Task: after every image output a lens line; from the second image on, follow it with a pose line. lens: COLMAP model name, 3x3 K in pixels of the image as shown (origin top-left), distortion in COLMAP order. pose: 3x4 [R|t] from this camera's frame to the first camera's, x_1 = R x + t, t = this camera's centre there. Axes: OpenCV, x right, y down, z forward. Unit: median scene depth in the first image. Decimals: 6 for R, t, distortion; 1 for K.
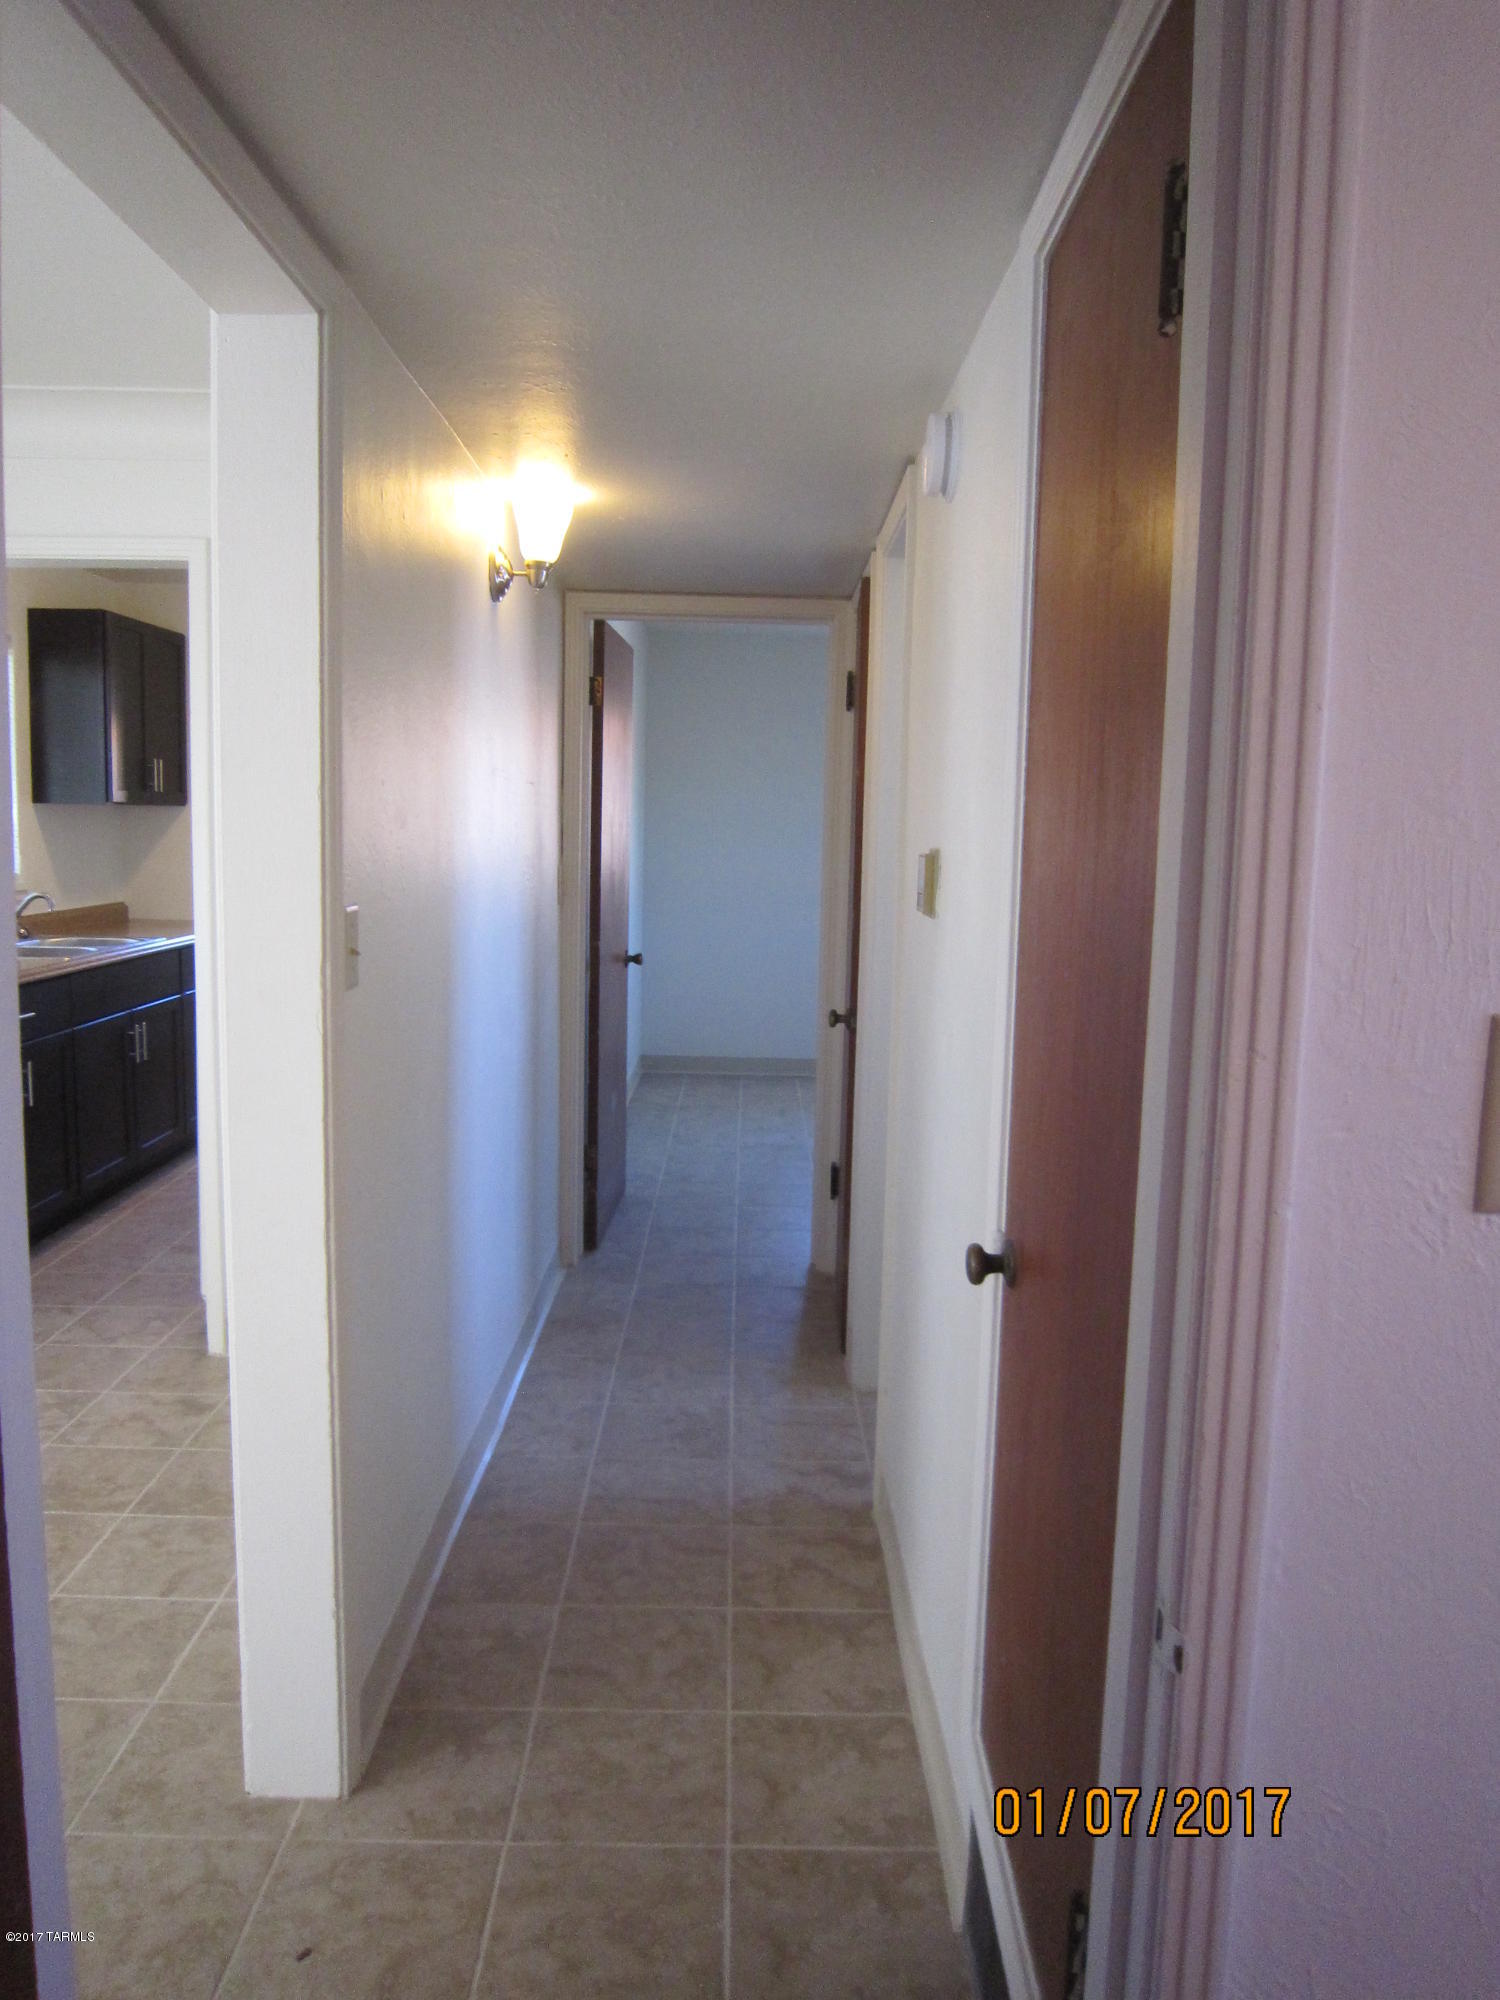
lens RADIAL K [[1424.5, 0, 750.0], [0, 1424.5, 1000.0], [0, 0, 1]] dist [-0.052715, 0.004389]
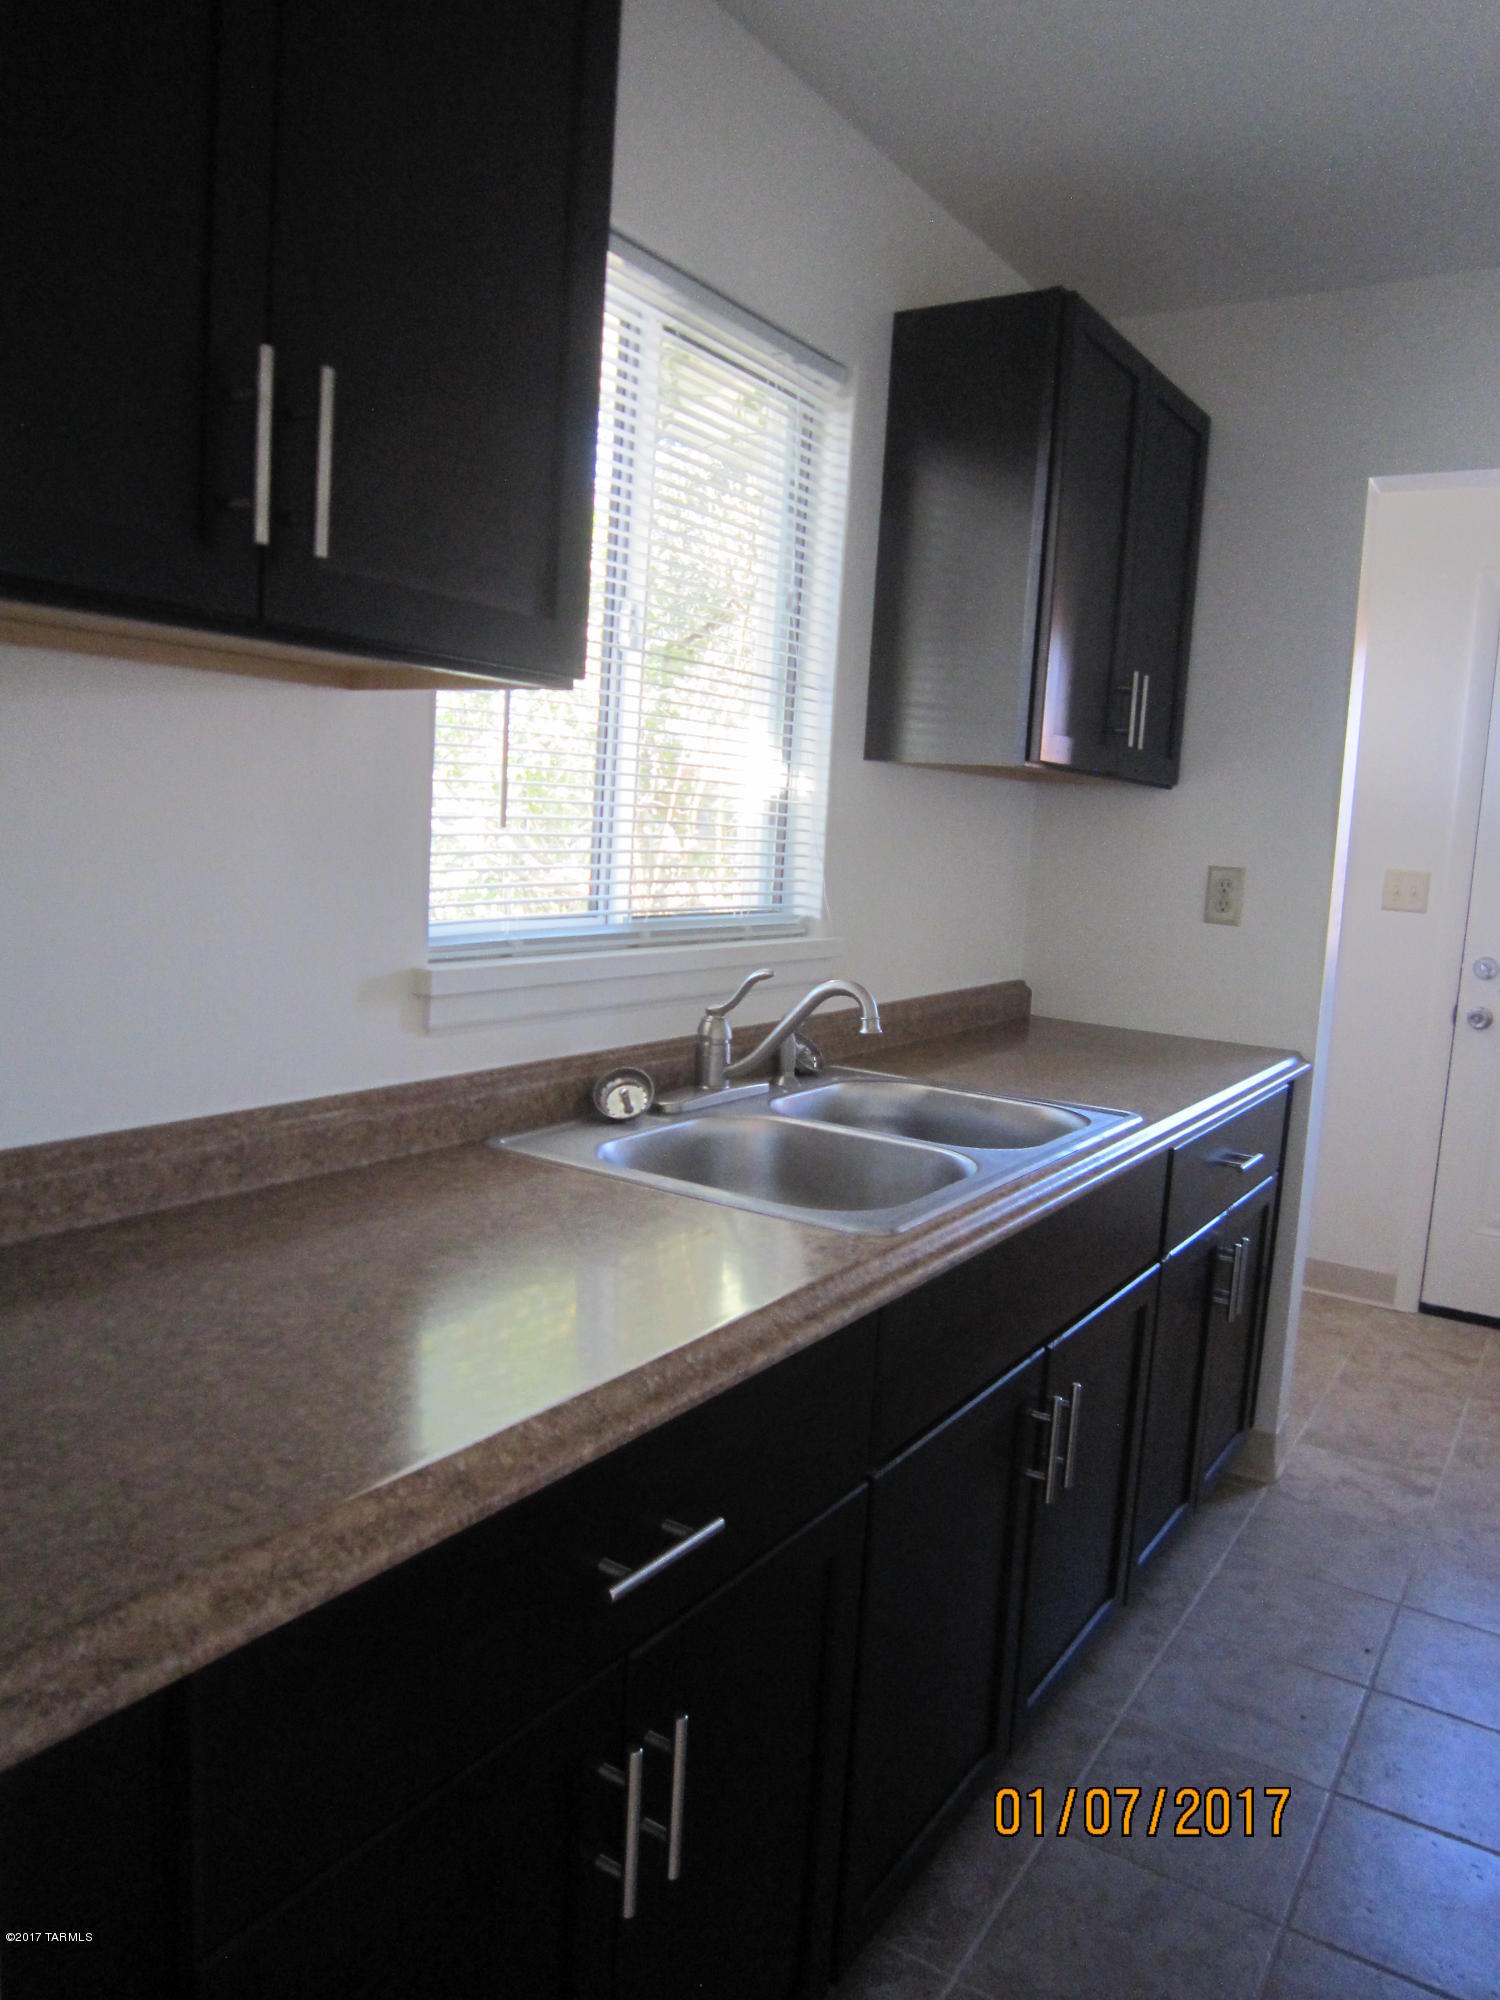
lens RADIAL K [[1424.5, 0, 750.0], [0, 1424.5, 1000.0], [0, 0, 1]] dist [-0.052715, 0.004389]
pose [[0.837584, 0.089982, -0.538847, -0.295411], [-0.109873, 0.993934, -0.004810, -0.059826], [0.535146, 0.063234, 0.842390, 0.613753]]
